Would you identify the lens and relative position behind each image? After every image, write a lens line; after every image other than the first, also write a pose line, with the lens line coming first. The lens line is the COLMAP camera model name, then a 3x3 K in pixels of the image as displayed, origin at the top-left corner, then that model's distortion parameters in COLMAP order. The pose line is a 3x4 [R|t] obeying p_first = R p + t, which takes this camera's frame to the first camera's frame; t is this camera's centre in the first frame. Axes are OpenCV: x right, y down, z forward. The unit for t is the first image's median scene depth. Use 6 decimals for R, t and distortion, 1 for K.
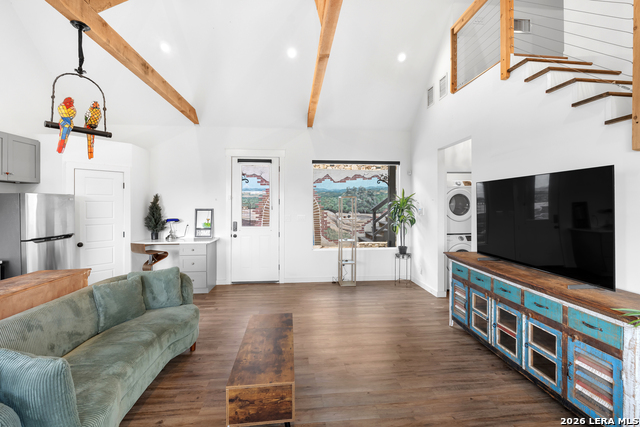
lens RADIAL K [[282.6, 0, 320.3], [0, 282.6, 205.6], [0, 0, 1]] dist [-0.006491, 0.002009]
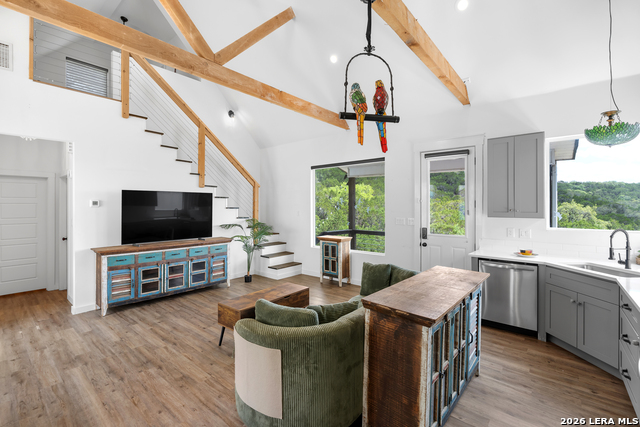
lens RADIAL K [[282.6, 0, 311.4], [0, 282.6, 205.0], [0, 0, 1]] dist [-0.006491, 0.002009]
pose [[-0.688683, 0.007187, 0.725027, -0.916486], [0.004680, 0.999974, -0.005467, -0.001460], [-0.725048, -0.000372, -0.688698, 1.175787]]
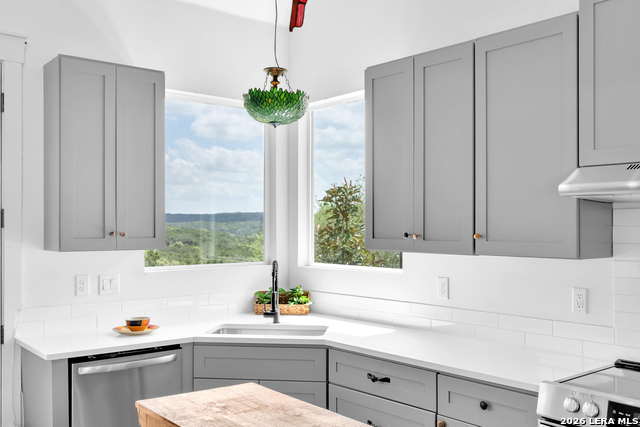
lens RADIAL K [[641.0, 0, 331.5], [0, 641.0, 227.1], [0, 0, 1]] dist [0.002723, 0.000000]
pose [[-0.827211, 0.006140, -0.561857, -0.390682], [-0.000160, 0.999938, 0.011163, -0.006602], [0.561891, 0.009325, -0.827159, 0.982341]]
